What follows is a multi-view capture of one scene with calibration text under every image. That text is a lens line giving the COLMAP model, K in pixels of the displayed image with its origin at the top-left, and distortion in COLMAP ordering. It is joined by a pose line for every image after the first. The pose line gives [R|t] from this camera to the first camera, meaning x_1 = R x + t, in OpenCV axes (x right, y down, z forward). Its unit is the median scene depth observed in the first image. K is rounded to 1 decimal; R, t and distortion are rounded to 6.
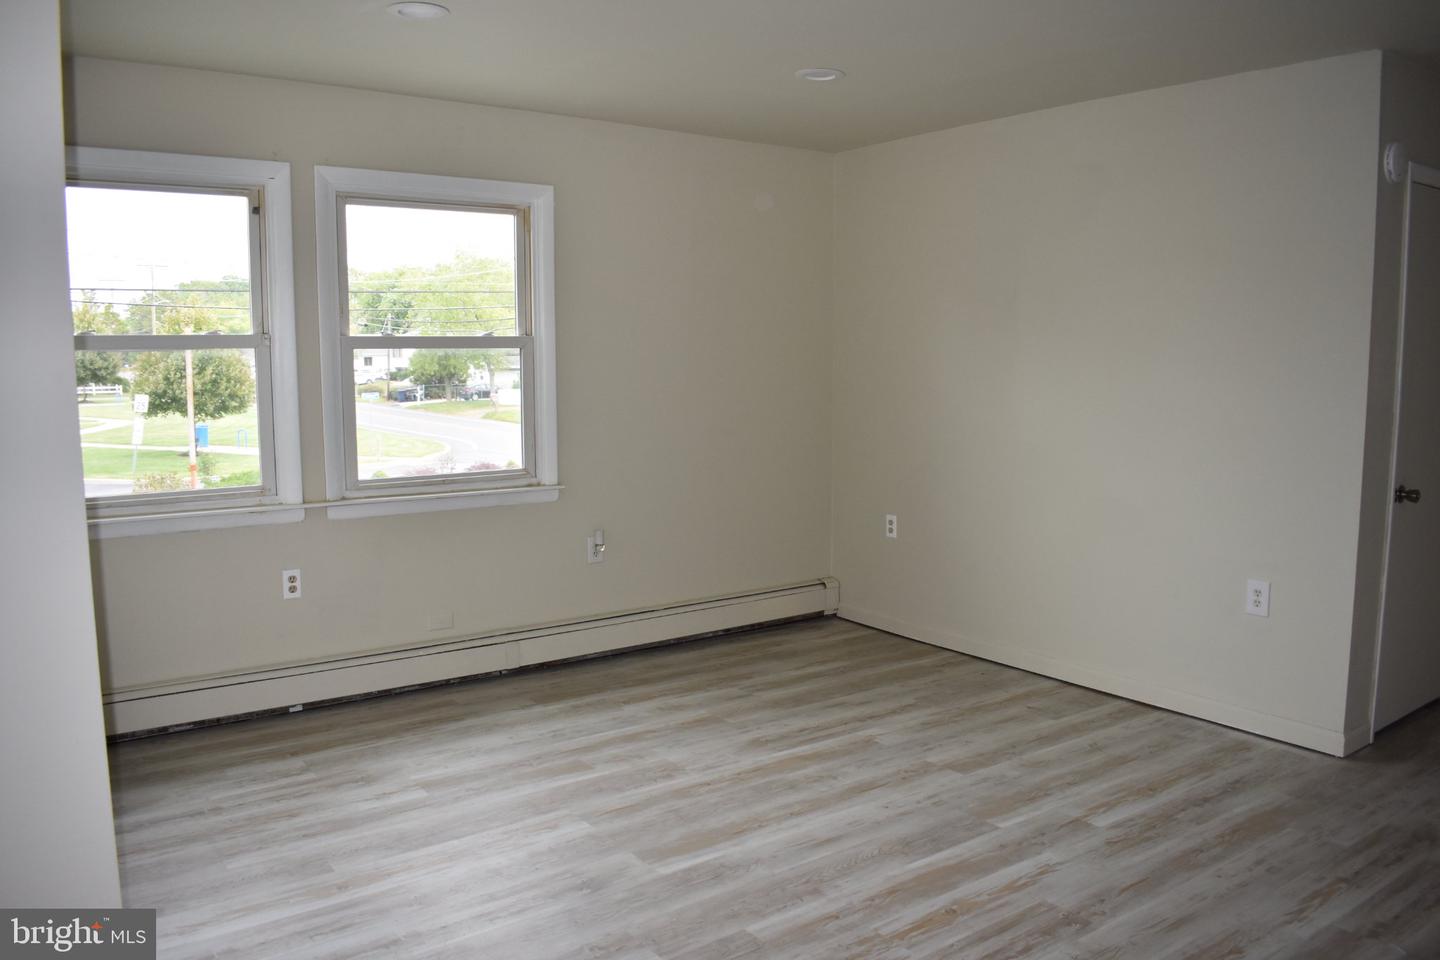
lens RADIAL K [[1122.6, 0, 720.0], [0, 1122.6, 480.0], [0, 0, 1]] dist [-0.092472, 0.010540]
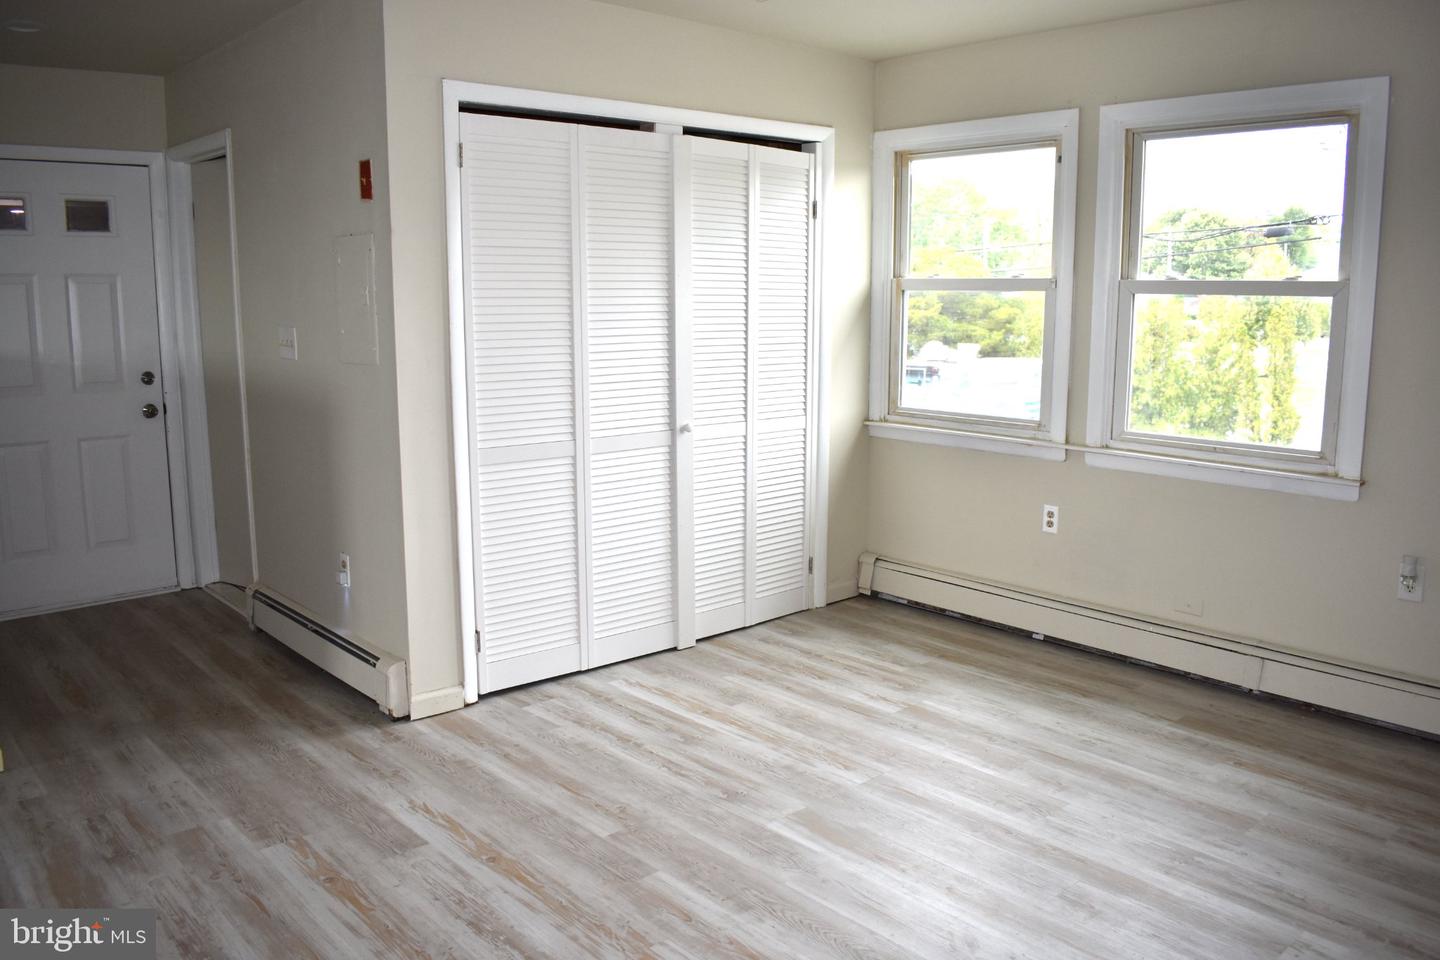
lens RADIAL K [[1122.6, 0, 720.0], [0, 1122.6, 480.0], [0, 0, 1]] dist [-0.092472, 0.010540]
pose [[0.096686, 0.165195, -0.981510, 0.600151], [-0.118495, 0.981027, 0.153441, -0.065352], [0.988236, 0.101468, 0.114426, 0.563543]]
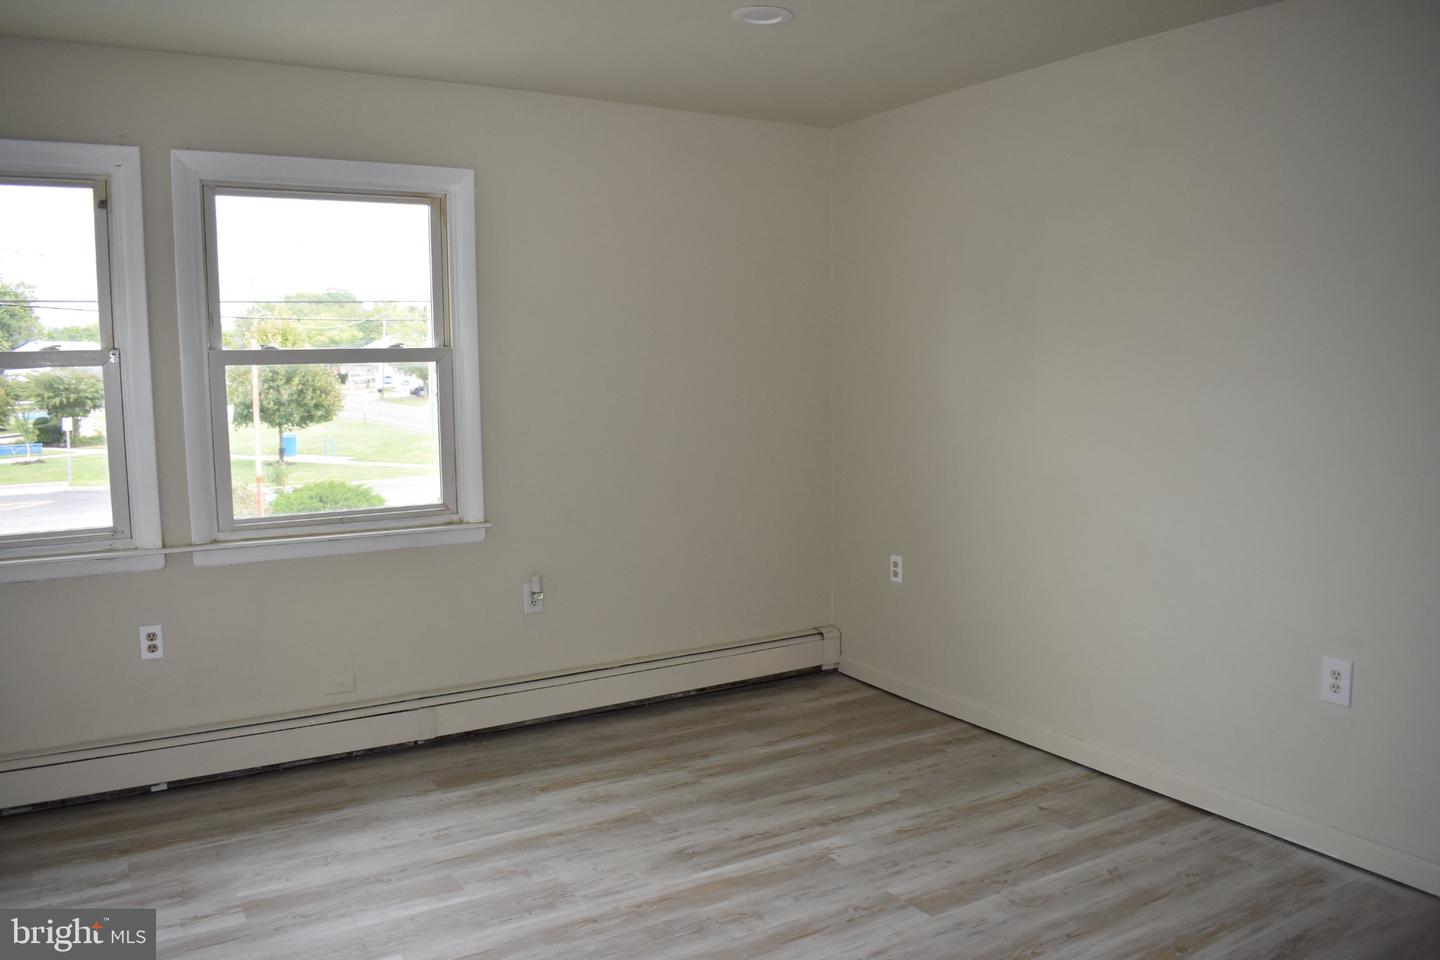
lens RADIAL K [[1122.6, 0, 720.0], [0, 1122.6, 480.0], [0, 0, 1]] dist [-0.092472, 0.010540]
pose [[0.996438, 0.000255, -0.084328, 0.118735], [-0.000775, 0.999981, -0.006137, -0.025826], [0.084325, 0.006180, 0.996419, 0.196277]]
